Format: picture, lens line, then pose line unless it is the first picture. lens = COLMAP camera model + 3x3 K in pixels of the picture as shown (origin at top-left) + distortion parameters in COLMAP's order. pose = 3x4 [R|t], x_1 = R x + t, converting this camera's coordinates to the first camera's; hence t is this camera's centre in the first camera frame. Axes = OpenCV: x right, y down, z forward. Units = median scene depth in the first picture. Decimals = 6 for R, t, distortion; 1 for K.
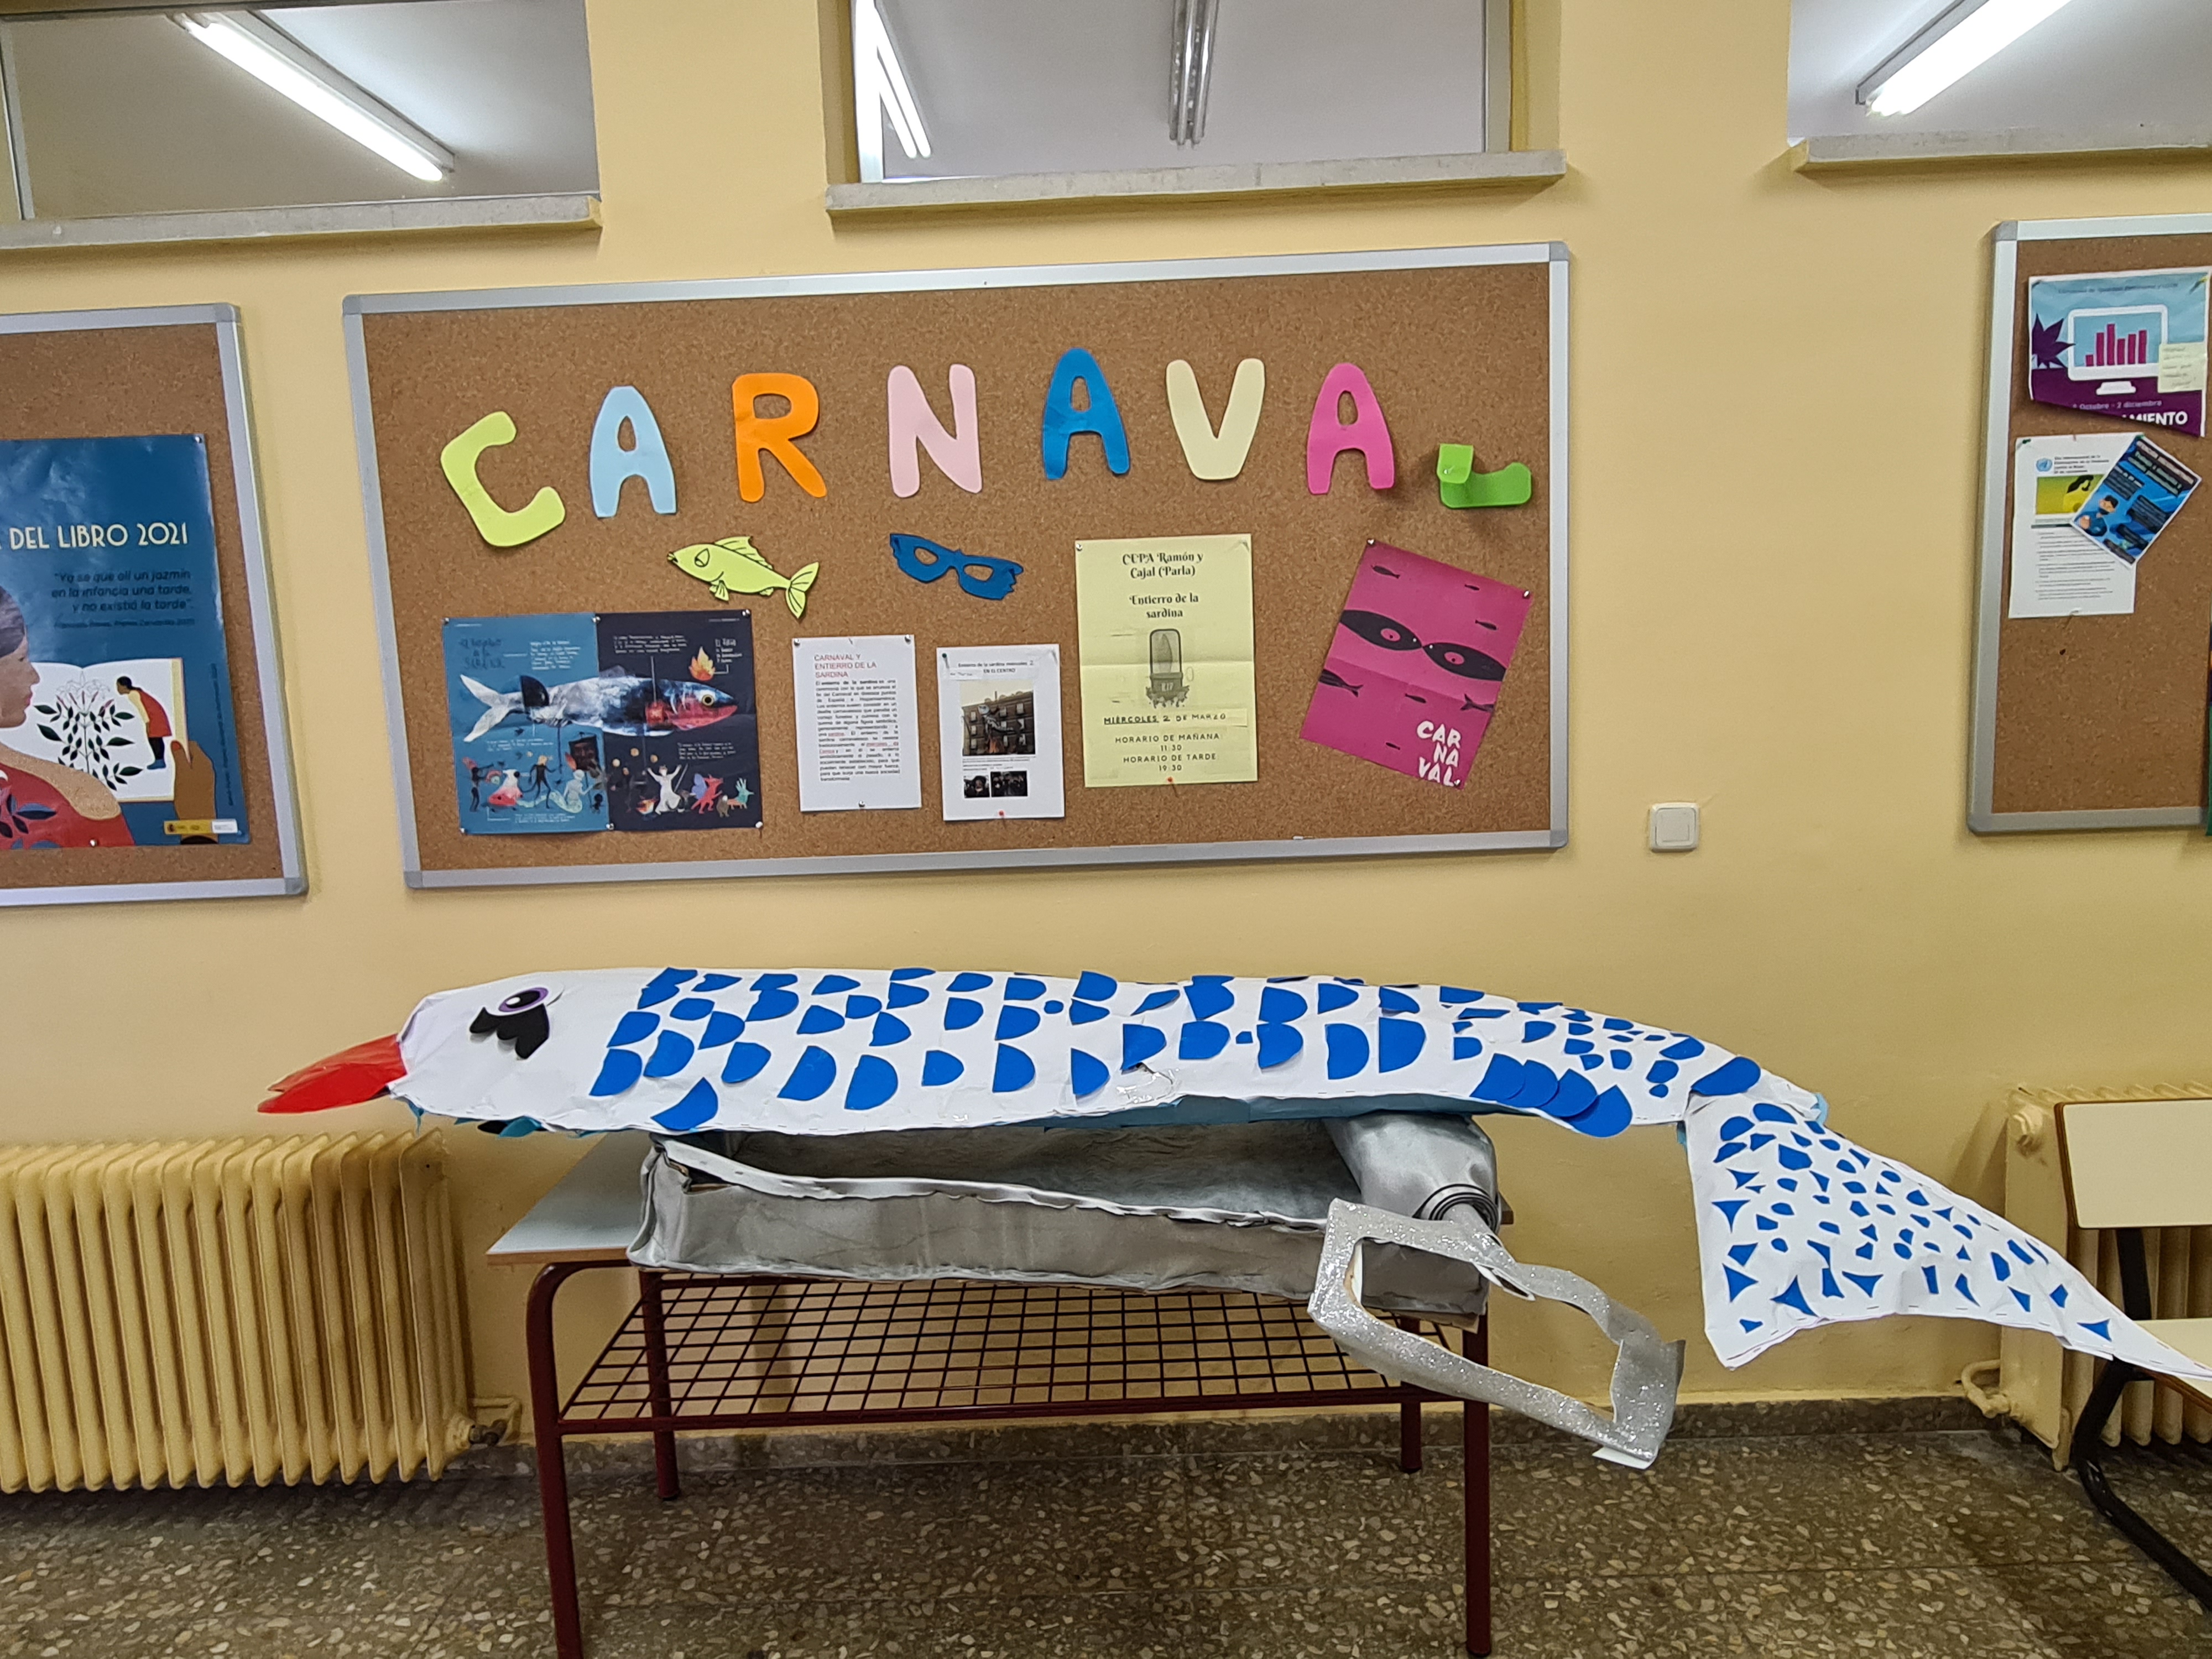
lens RADIAL K [[1432.3, 0, 1101.7], [0, 1432.3, 839.4], [0, 0, 1]] dist [0.003744, -0.004070]
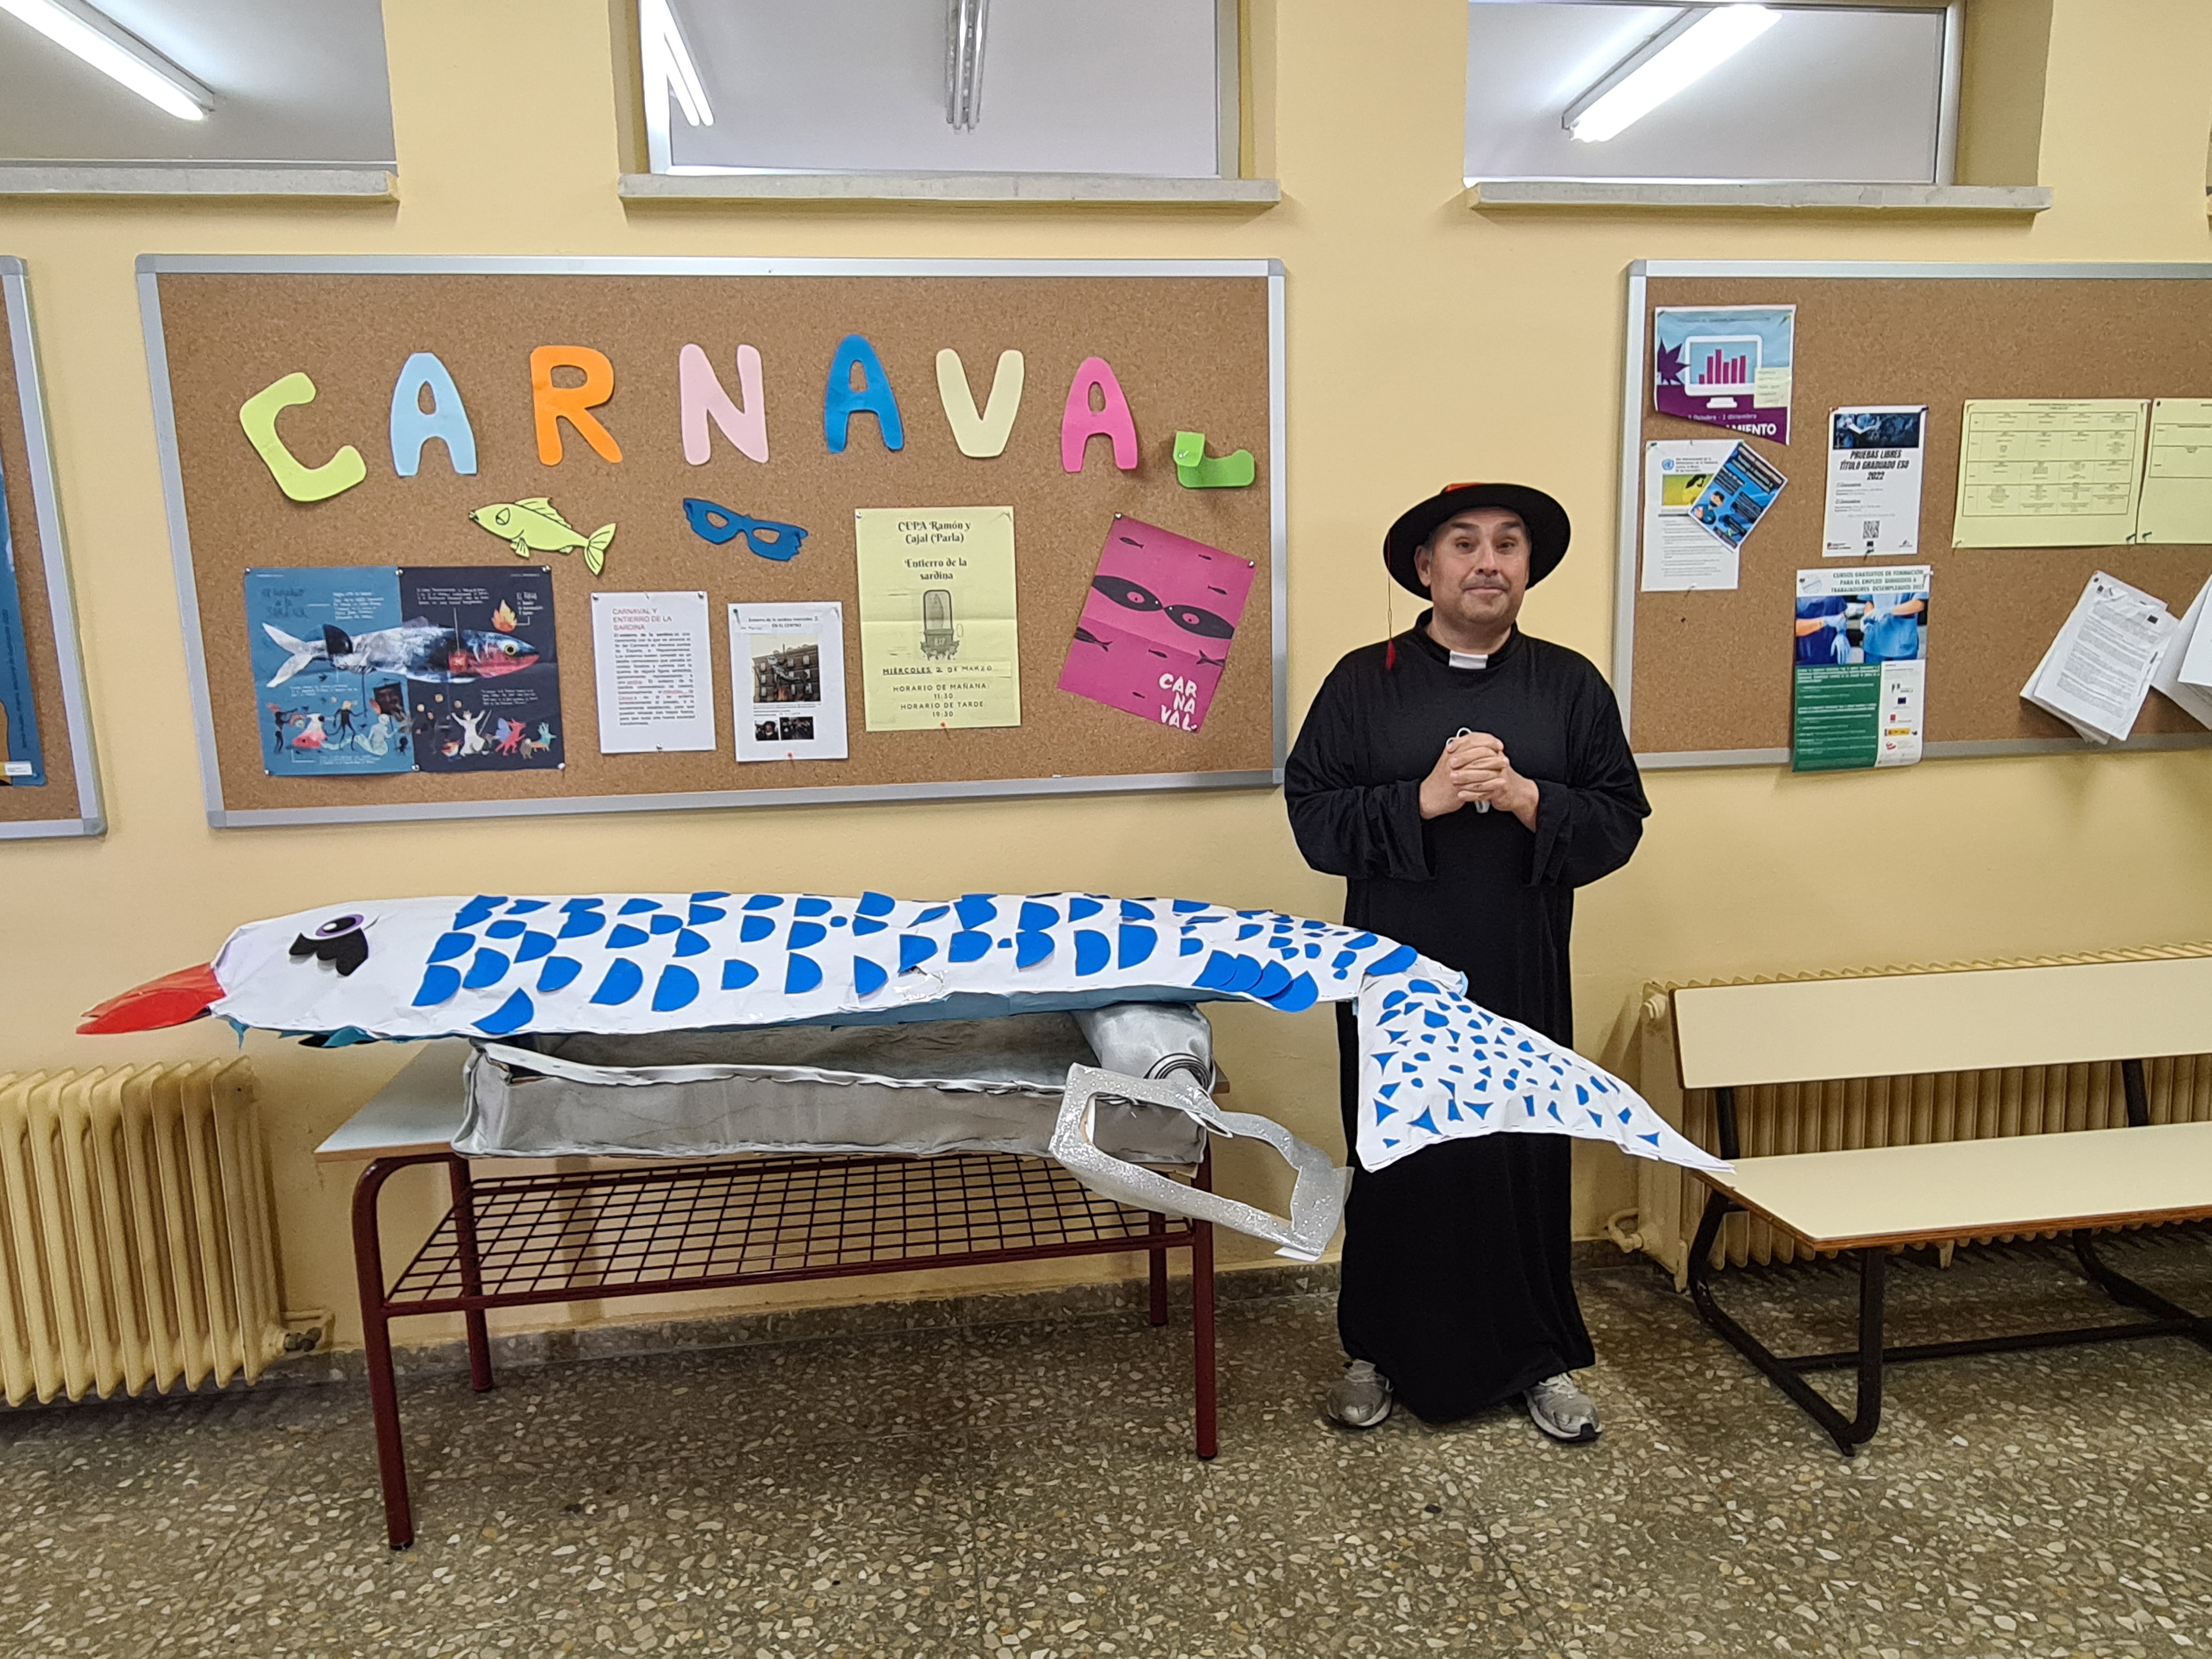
lens RADIAL K [[1432.3, 0, 1100.5], [0, 1432.3, 837.2], [0, 0, 1]] dist [0.003744, -0.004070]
pose [[0.989843, -0.009177, 0.141866, 0.009666], [0.005670, 0.999669, 0.025106, 0.019005], [-0.142049, -0.024047, 0.989567, -0.130022]]
